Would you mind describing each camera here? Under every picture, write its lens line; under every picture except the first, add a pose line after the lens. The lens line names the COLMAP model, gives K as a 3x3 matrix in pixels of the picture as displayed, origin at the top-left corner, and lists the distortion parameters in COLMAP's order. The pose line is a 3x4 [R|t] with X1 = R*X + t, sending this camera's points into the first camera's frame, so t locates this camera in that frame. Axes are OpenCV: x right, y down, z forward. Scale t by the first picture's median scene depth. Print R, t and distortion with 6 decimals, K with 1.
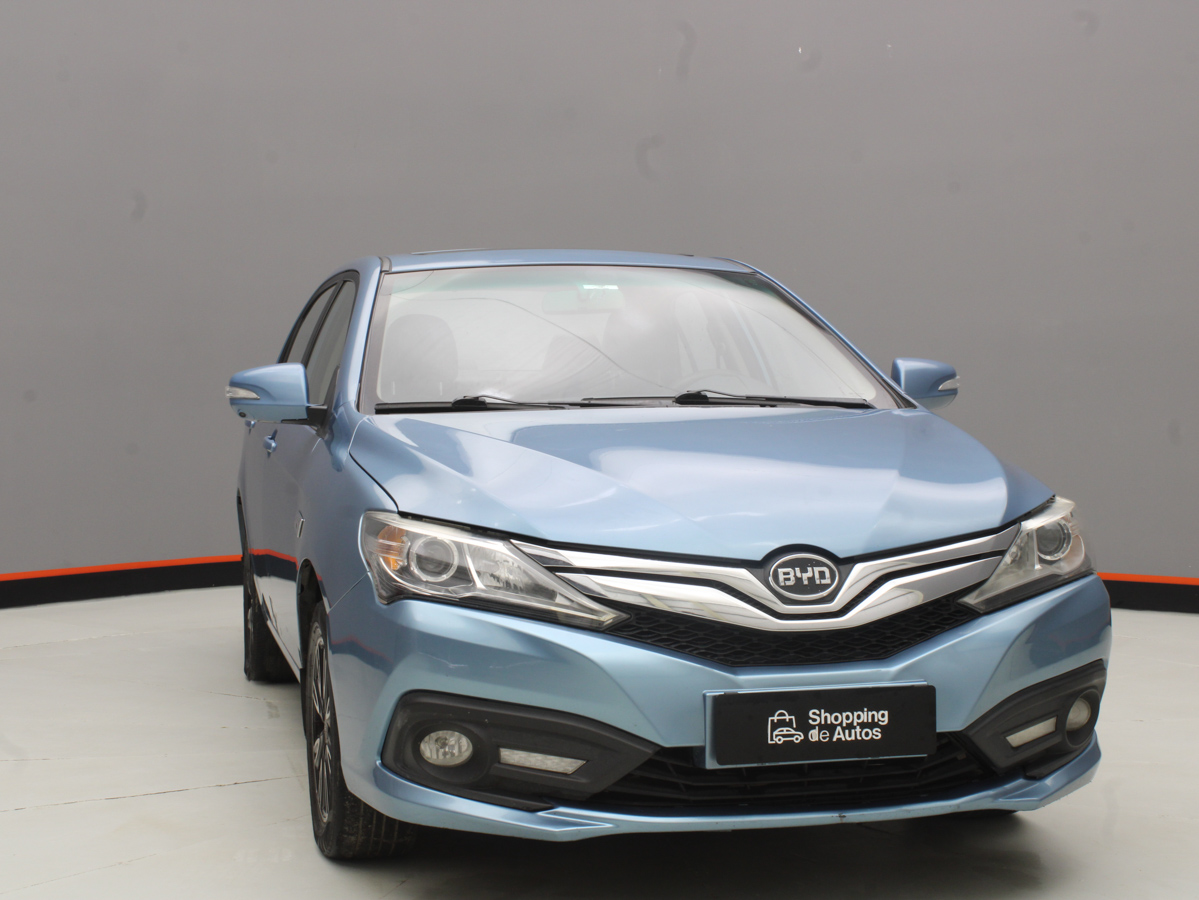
lens RADIAL K [[1784.1, 0, 599.5], [0, 1784.1, 450.0], [0, 0, 1]] dist [0.024675, 0.019607]
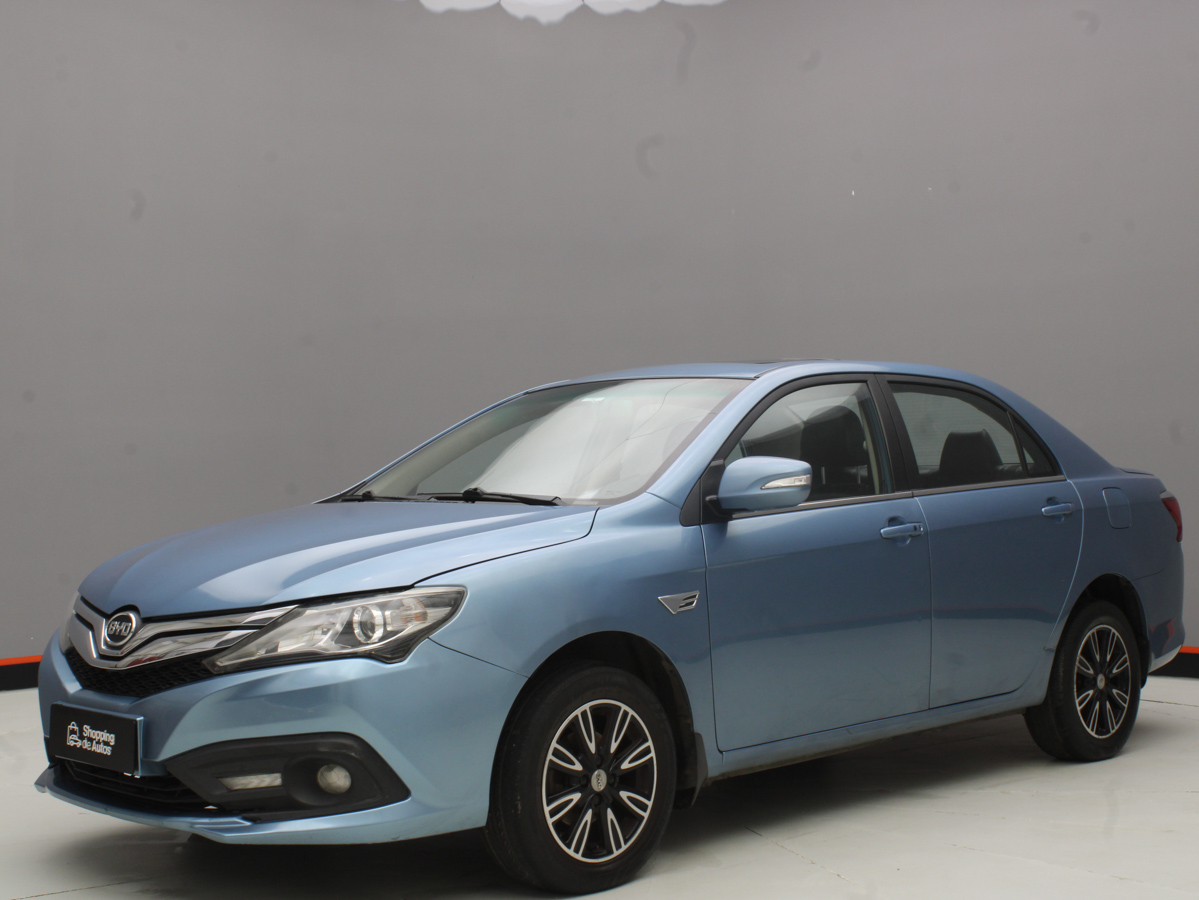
lens RADIAL K [[1522.1, 0, 599.5], [0, 1522.1, 450.0], [0, 0, 1]] dist [-0.032940, -0.008122]
pose [[0.558855, -0.016395, -0.829104, 1.289415], [-0.024394, 0.999047, -0.036199, -0.032410], [0.828907, 0.040455, 0.557922, 0.662492]]
